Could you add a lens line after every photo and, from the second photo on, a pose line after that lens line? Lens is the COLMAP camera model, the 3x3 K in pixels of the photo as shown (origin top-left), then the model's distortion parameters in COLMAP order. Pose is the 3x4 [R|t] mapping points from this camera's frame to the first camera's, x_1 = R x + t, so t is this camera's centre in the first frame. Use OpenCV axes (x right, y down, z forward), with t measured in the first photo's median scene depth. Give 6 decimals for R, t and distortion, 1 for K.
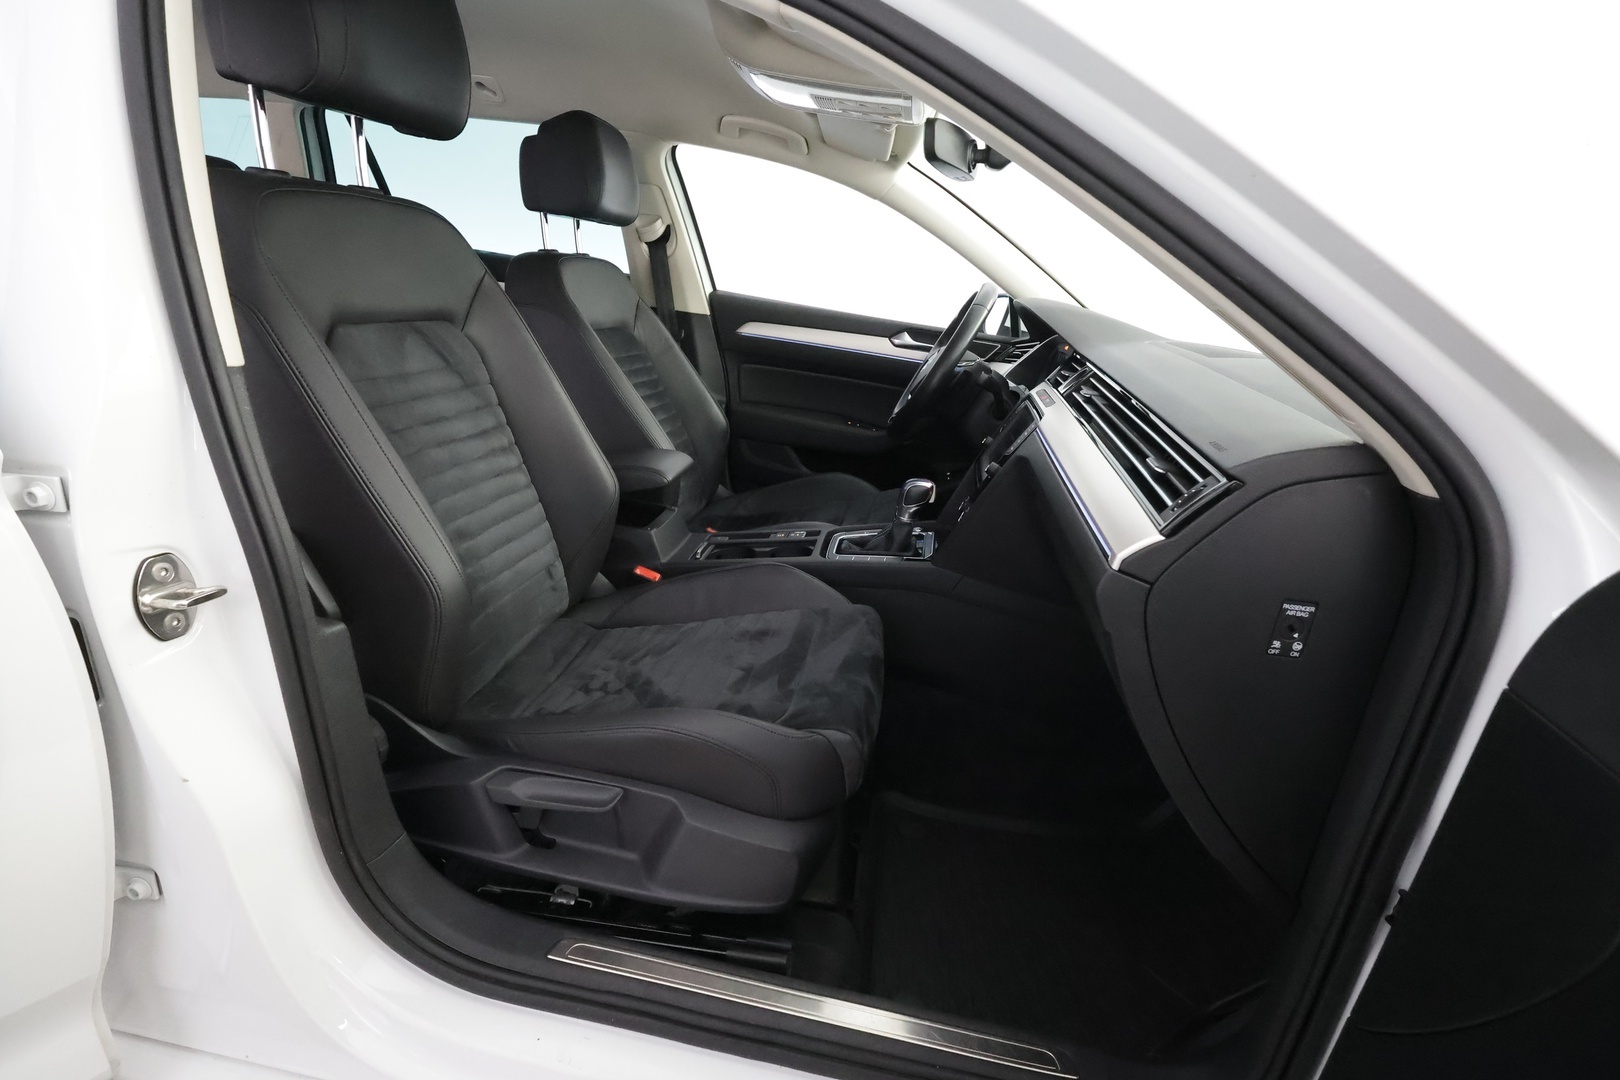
lens RADIAL K [[745.8, 0, 804.7], [0, 745.8, 550.6], [0, 0, 1]] dist [-0.005478, 0.001924]
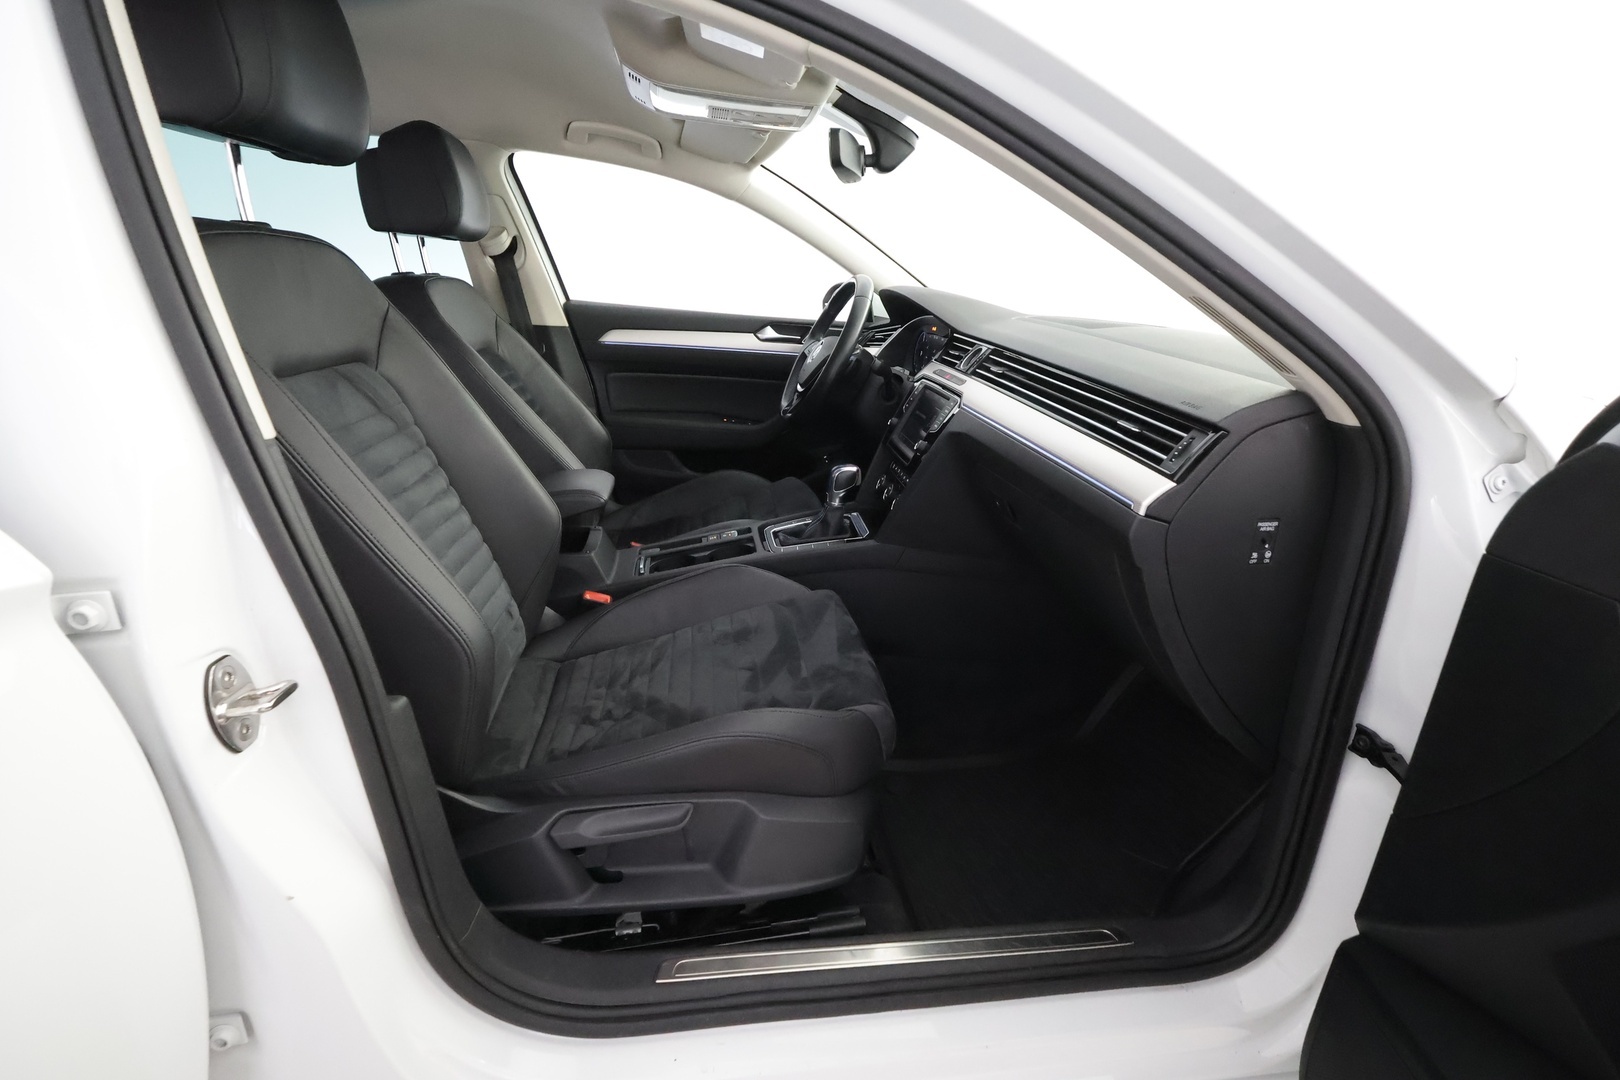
lens RADIAL K [[745.8, 0, 803.1], [0, 745.8, 551.3], [0, 0, 1]] dist [-0.005478, 0.001924]
pose [[0.956328, -0.160187, 0.244492, -0.228571], [0.156560, 0.987072, 0.034328, -0.024846], [-0.246830, 0.005448, 0.969043, -0.021395]]
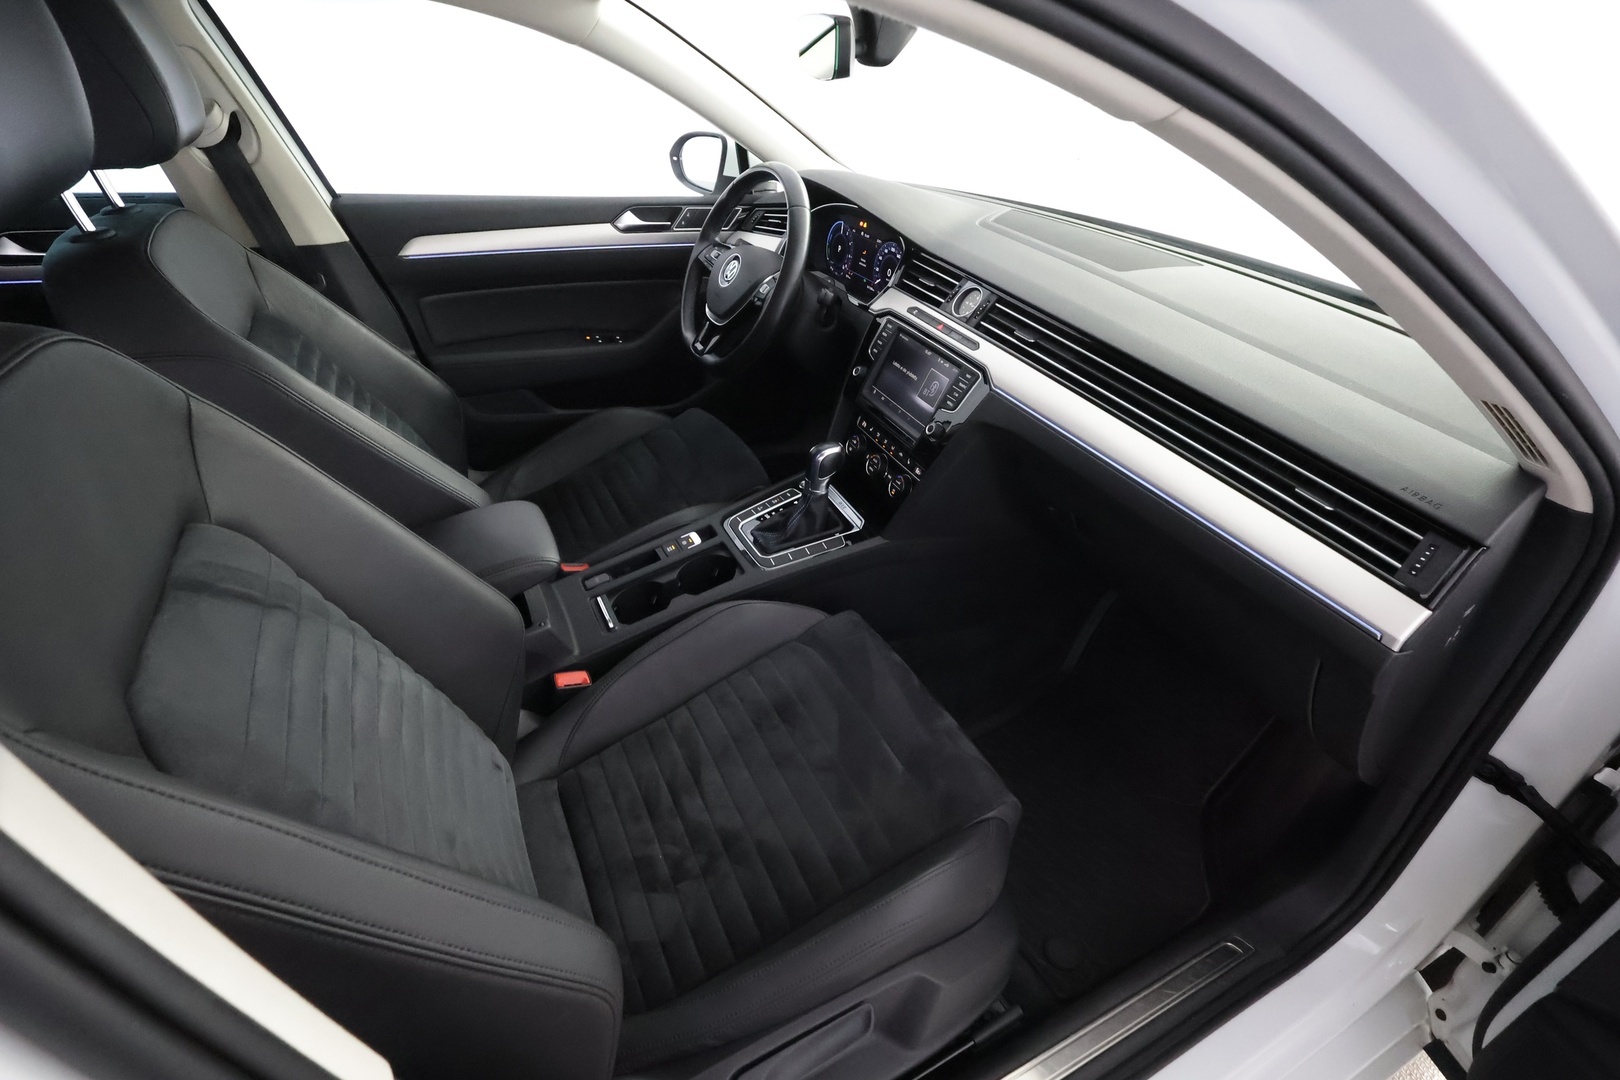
lens RADIAL K [[745.8, 0, 806.6], [0, 745.8, 548.8], [0, 0, 1]] dist [-0.005478, 0.001924]
pose [[0.812657, -0.394562, 0.428847, -0.364639], [0.250510, 0.900978, 0.354237, -0.379473], [-0.526150, -0.180443, 0.831027, 0.320918]]
